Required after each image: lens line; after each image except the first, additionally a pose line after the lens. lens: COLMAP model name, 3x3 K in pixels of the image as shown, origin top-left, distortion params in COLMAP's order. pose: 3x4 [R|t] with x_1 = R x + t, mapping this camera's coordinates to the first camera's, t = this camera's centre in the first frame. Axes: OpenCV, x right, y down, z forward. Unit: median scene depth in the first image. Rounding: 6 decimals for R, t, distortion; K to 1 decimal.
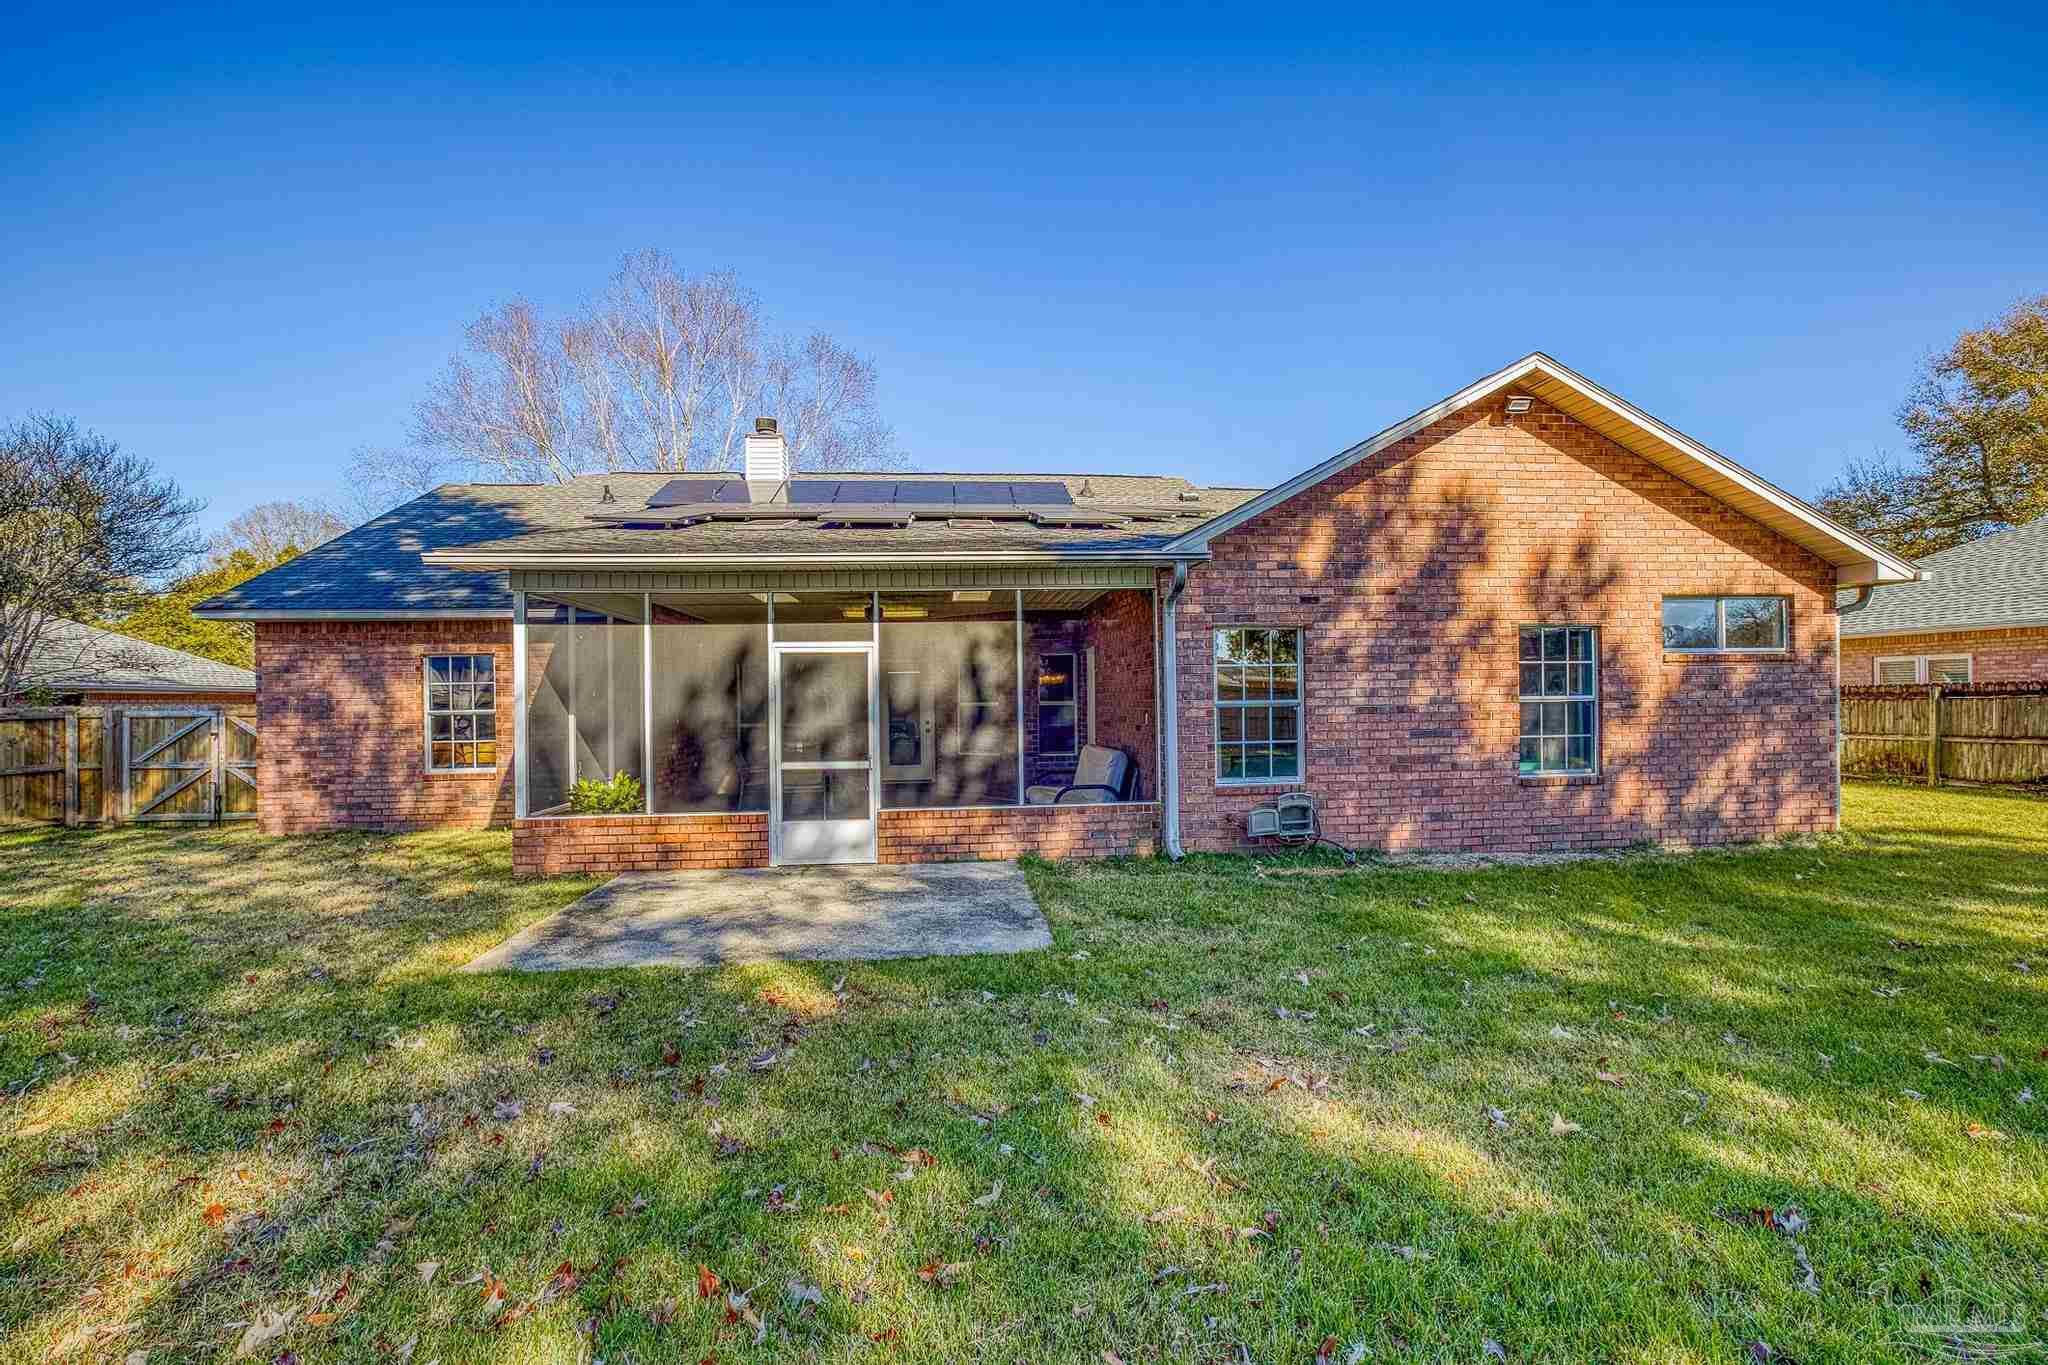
lens RADIAL K [[902.0, 0, 1022.5], [0, 902.0, 691.1], [0, 0, 1]] dist [-0.054728, 0.023586]
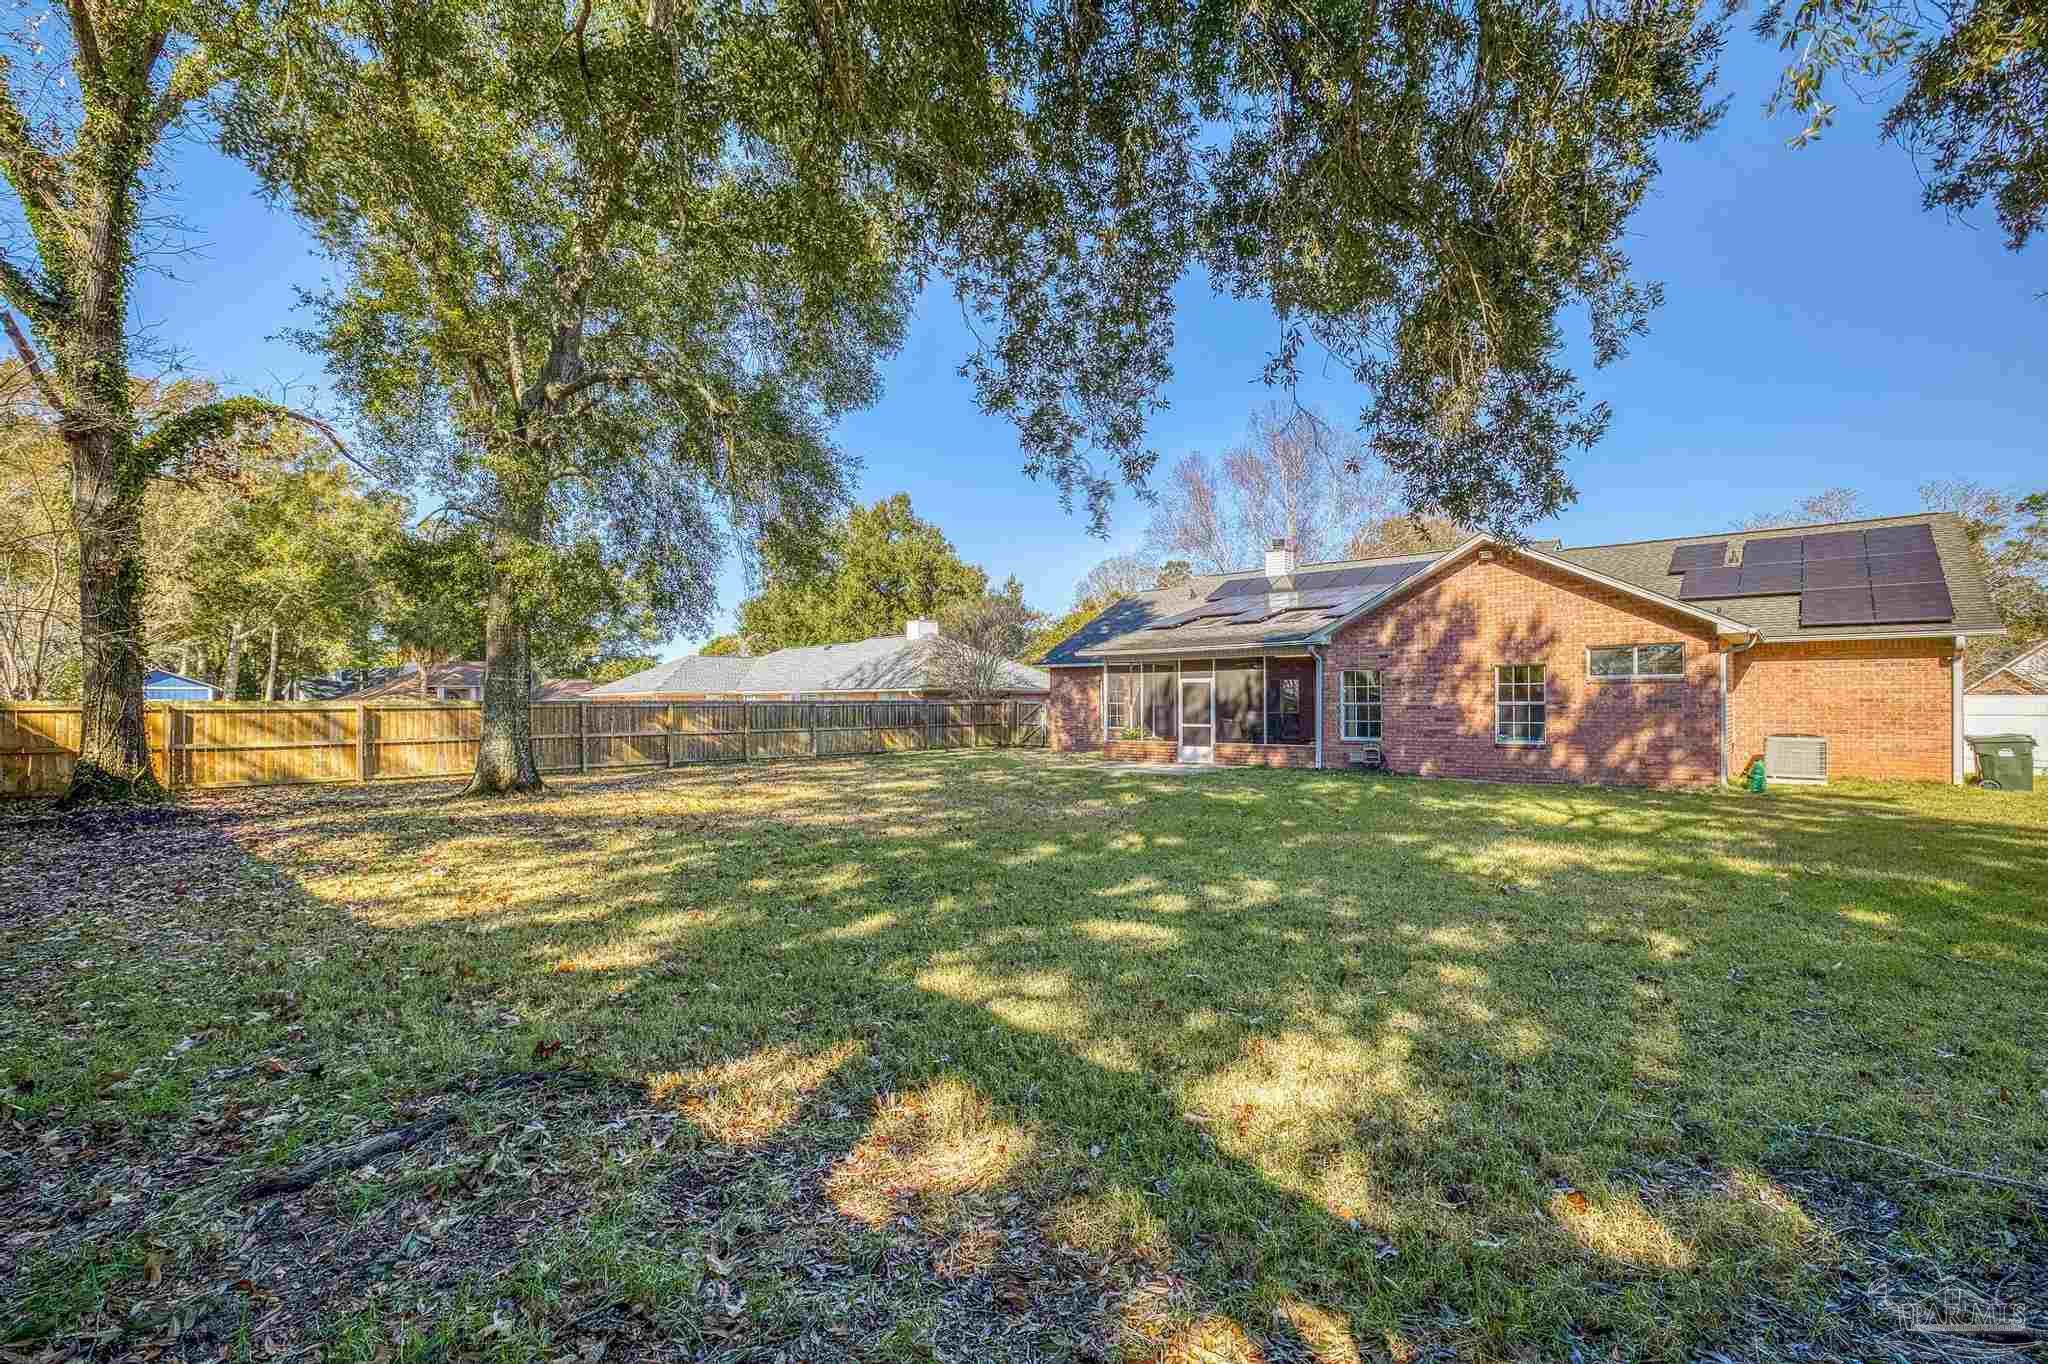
lens RADIAL K [[889.0, 0, 1019.1], [0, 889.0, 703.6], [0, 0, 1]] dist [-0.057417, 0.022275]
pose [[0.677539, 0.012458, -0.735381, 1.261857], [0.004142, 0.999776, 0.020753, -0.034228], [0.735475, -0.017107, 0.677336, -1.073567]]
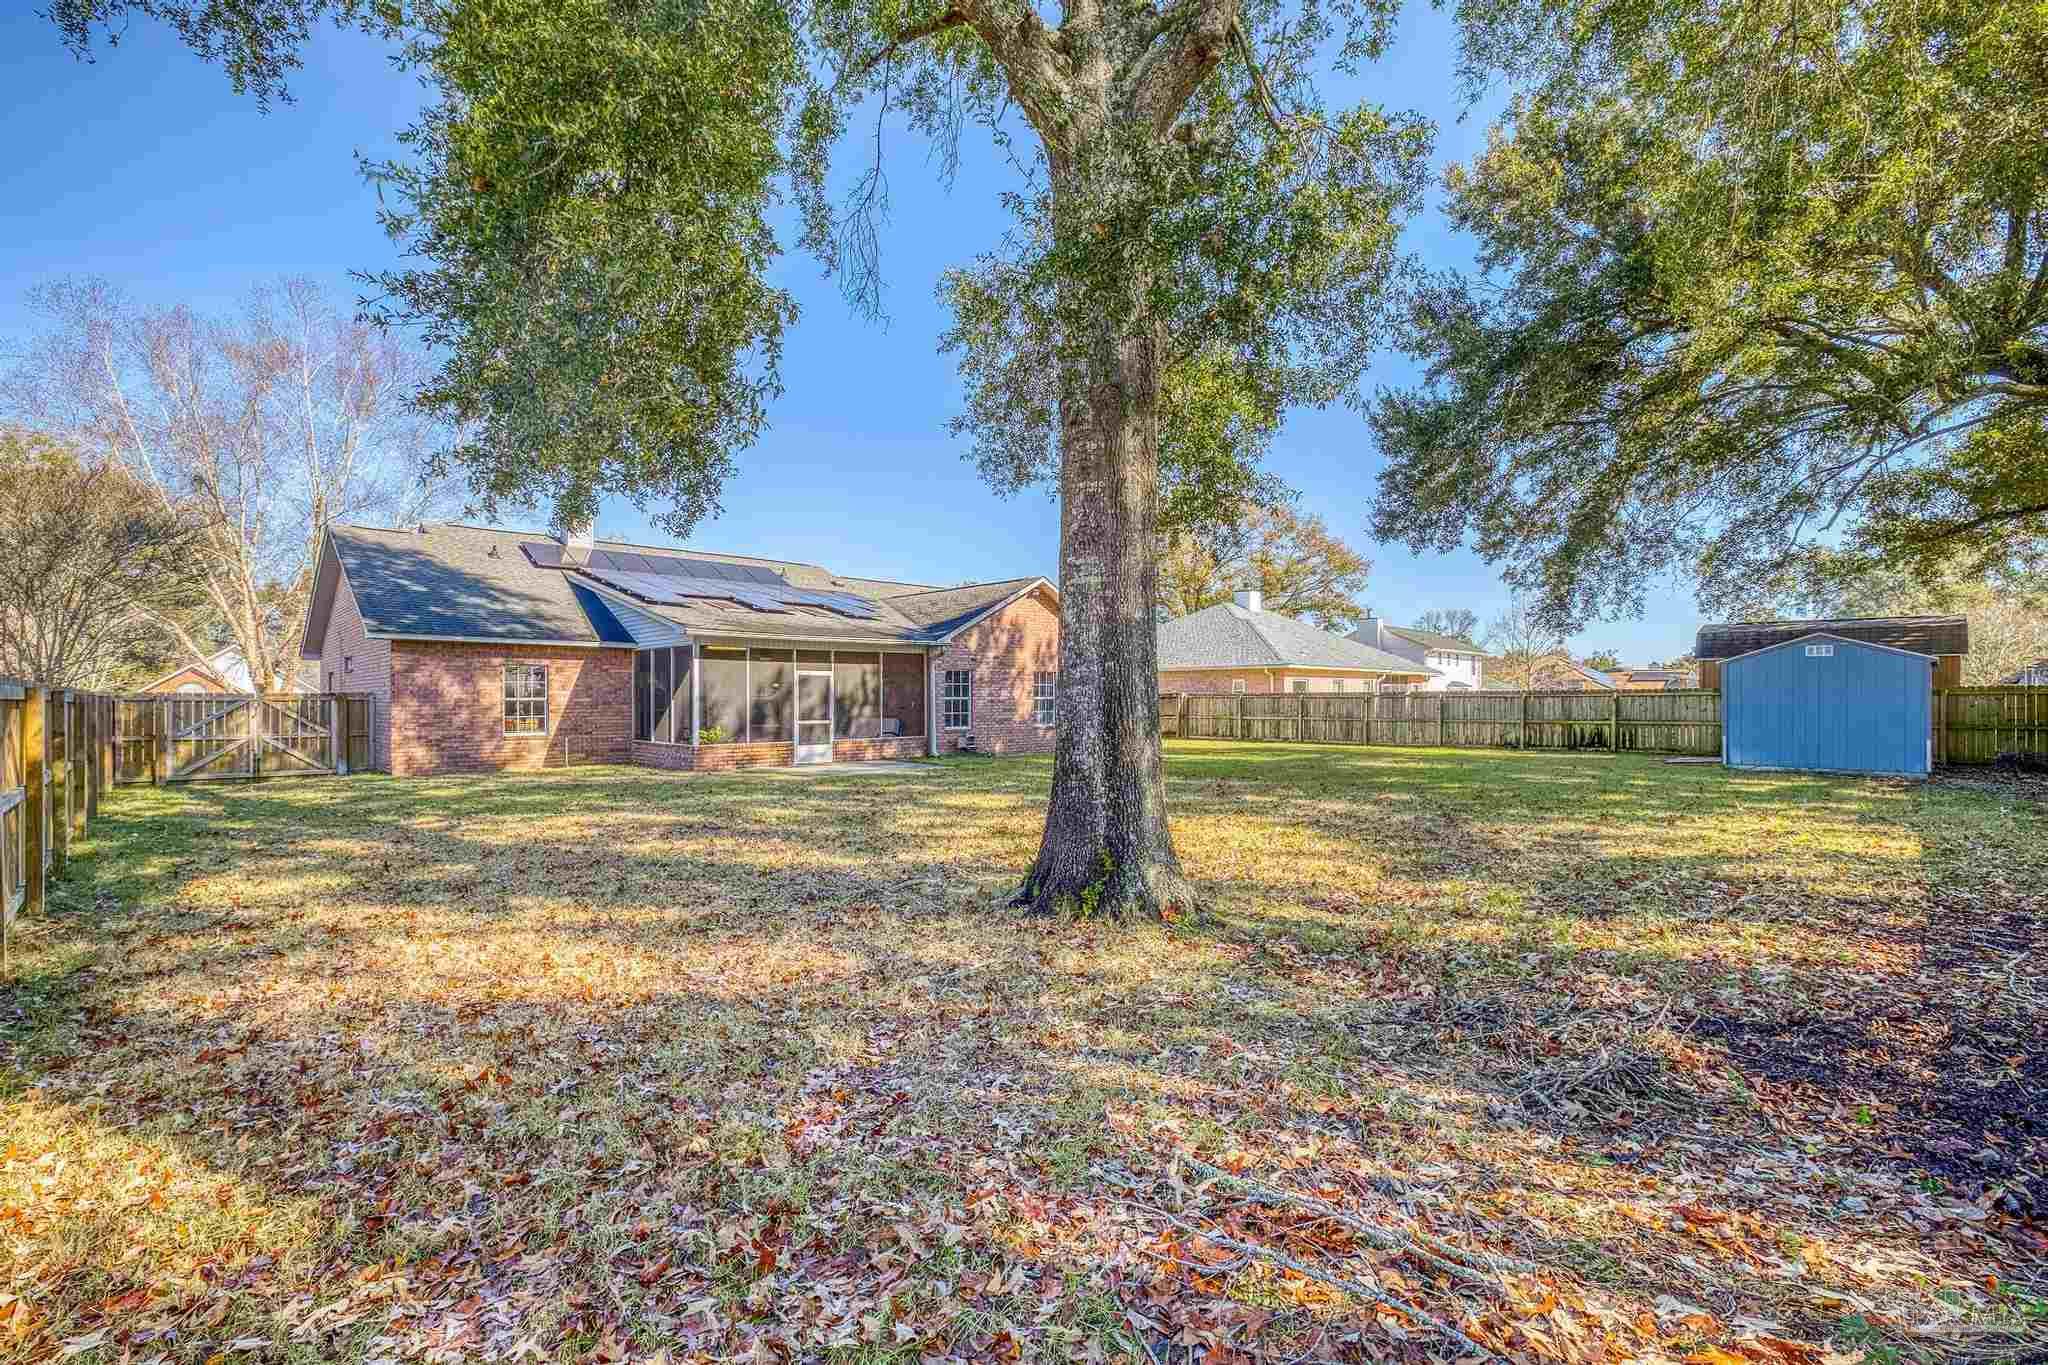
lens RADIAL K [[889.0, 0, 1019.1], [0, 889.0, 704.1], [0, 0, 1]] dist [-0.057417, 0.022275]
pose [[0.784196, 0.007413, 0.620469, -1.178796], [-0.016691, 0.999819, 0.009151, 0.004381], [-0.620289, -0.017532, 0.784177, -1.136917]]
